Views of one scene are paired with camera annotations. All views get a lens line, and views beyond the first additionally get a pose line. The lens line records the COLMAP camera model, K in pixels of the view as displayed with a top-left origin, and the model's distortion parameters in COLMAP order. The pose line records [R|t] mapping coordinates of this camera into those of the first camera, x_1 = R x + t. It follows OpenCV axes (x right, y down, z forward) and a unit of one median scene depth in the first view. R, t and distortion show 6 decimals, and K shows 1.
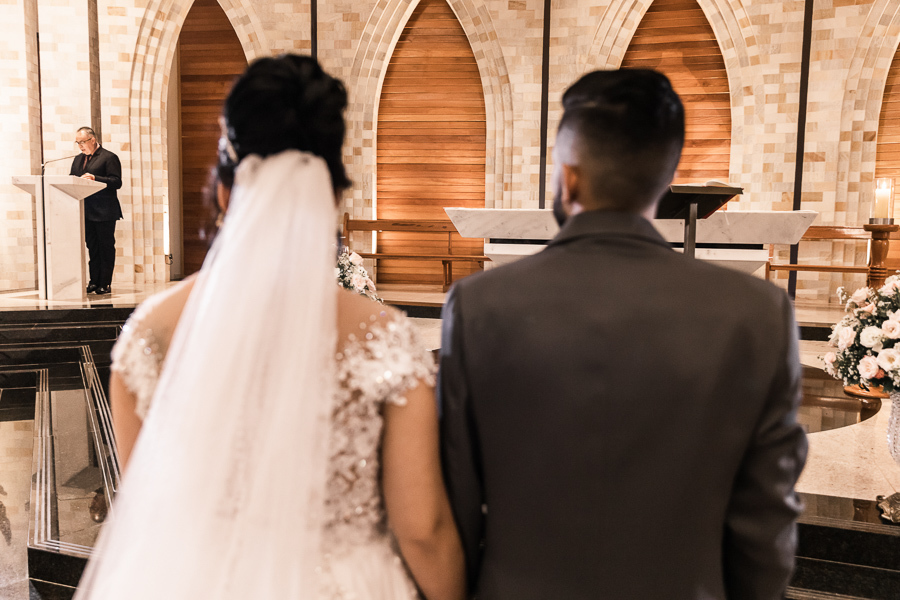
lens RADIAL K [[776.8, 0, 432.9], [0, 776.8, 291.0], [0, 0, 1]] dist [0.003881, 0.005975]
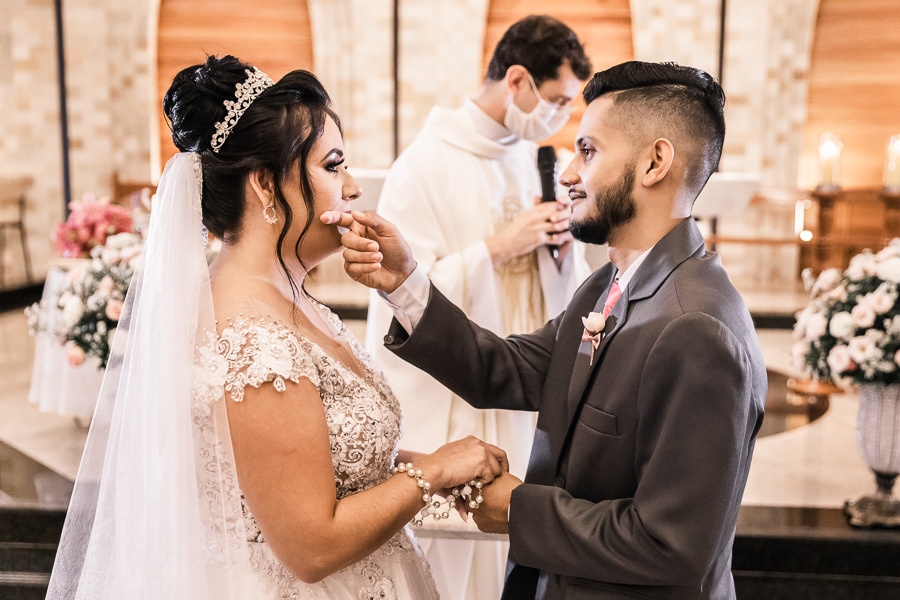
lens RADIAL K [[1107.8, 0, 473.4], [0, 1107.8, 324.4], [0, 0, 1]] dist [0.010519, 0.029702]
pose [[0.971050, -0.035889, 0.236163, -0.045134], [0.025454, 0.998566, 0.047086, -0.003875], [-0.237515, -0.039712, 0.970572, -0.042781]]
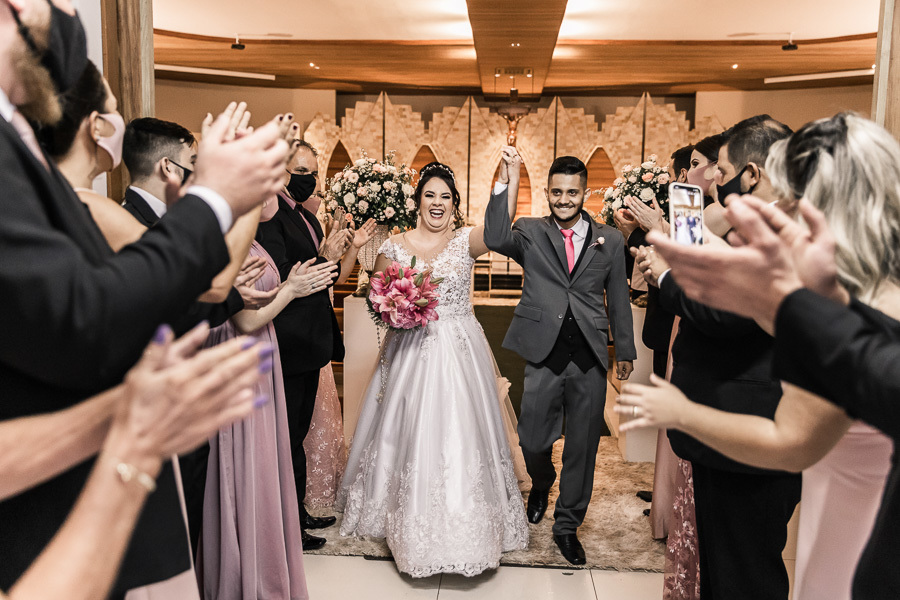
lens RADIAL K [[778.3, 0, 450.0], [0, 778.3, 300.0], [0, 0, 1]] dist [0.003329, -0.000582]
pose [[0.967135, -0.021450, 0.253355, -0.691270], [0.018691, 0.999737, 0.013292, 0.130440], [-0.253574, -0.008120, 0.967282, -1.830784]]
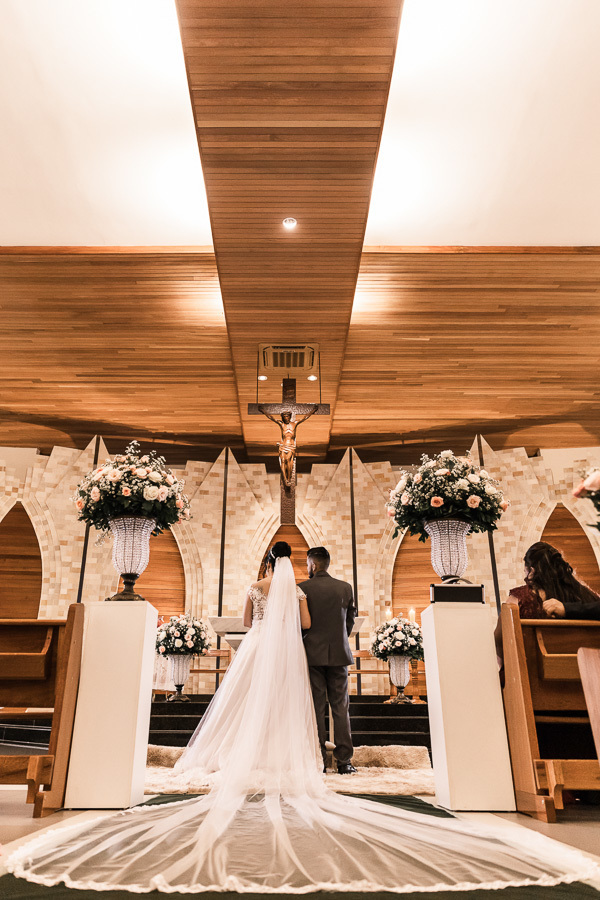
lens RADIAL K [[631.5, 0, 282.2], [0, 631.5, 438.4], [0, 0, 1]] dist [0.007547, -0.003049]
pose [[0.948140, 0.114499, 0.296513, -0.203226], [0.037184, 0.886503, -0.461226, 0.151652], [-0.315670, 0.448332, 0.836272, -0.417527]]
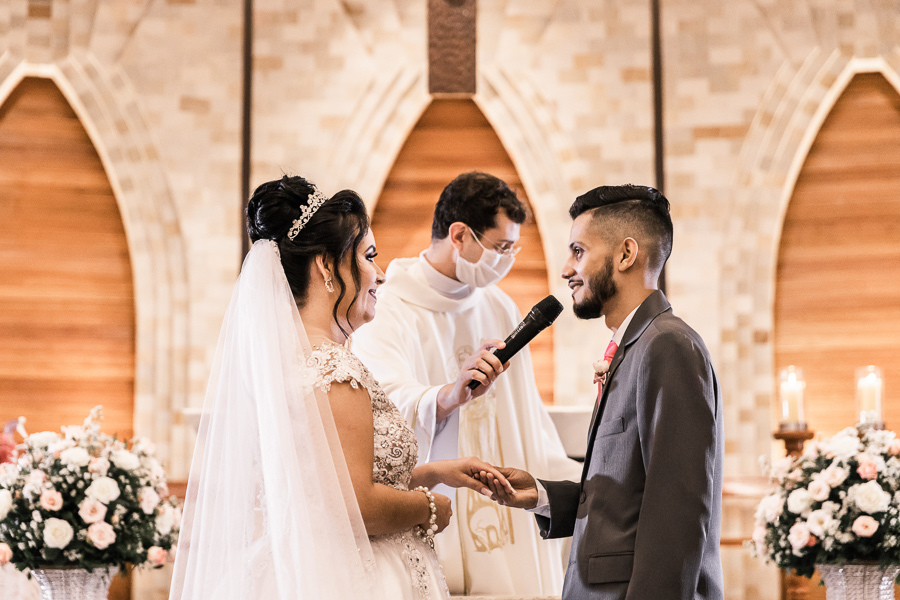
lens RADIAL K [[1728.2, 0, 432.3], [0, 1728.2, 285.1], [0, 0, 1]] dist [-0.008455, -0.068645]
pose [[0.948769, 0.029922, 0.314550, -0.132961], [0.047414, 0.970752, -0.235356, 0.076037], [-0.312392, 0.238213, 0.919601, -0.213369]]
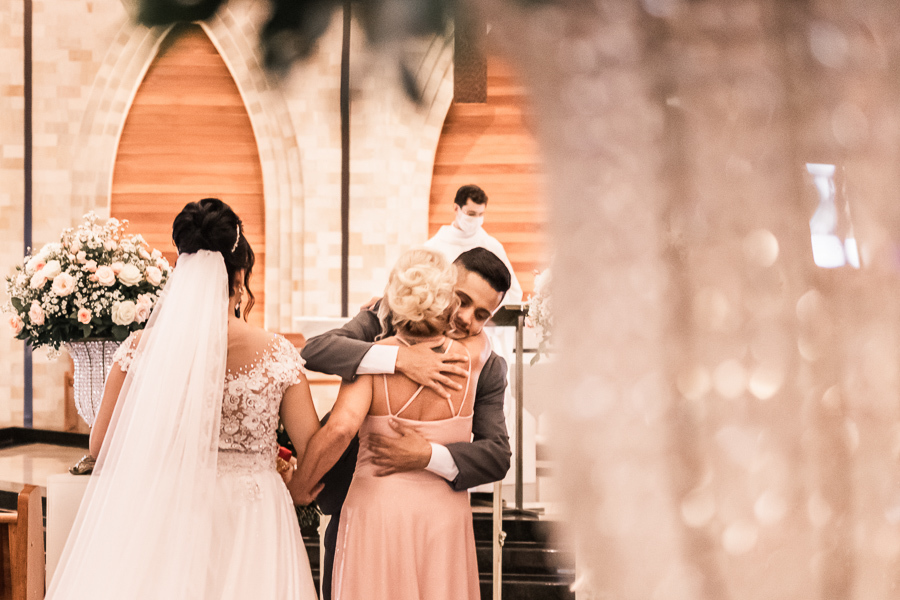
lens RADIAL K [[1800.1, 0, 450.0], [0, 1800.1, 300.0], [0, 0, 1]] dist [-0.213969, 0.352085]
pose [[0.967979, -0.007259, 0.250927, -0.211025], [0.034897, 0.993767, -0.105870, 0.070632], [-0.248595, 0.111237, 0.962199, -0.736526]]
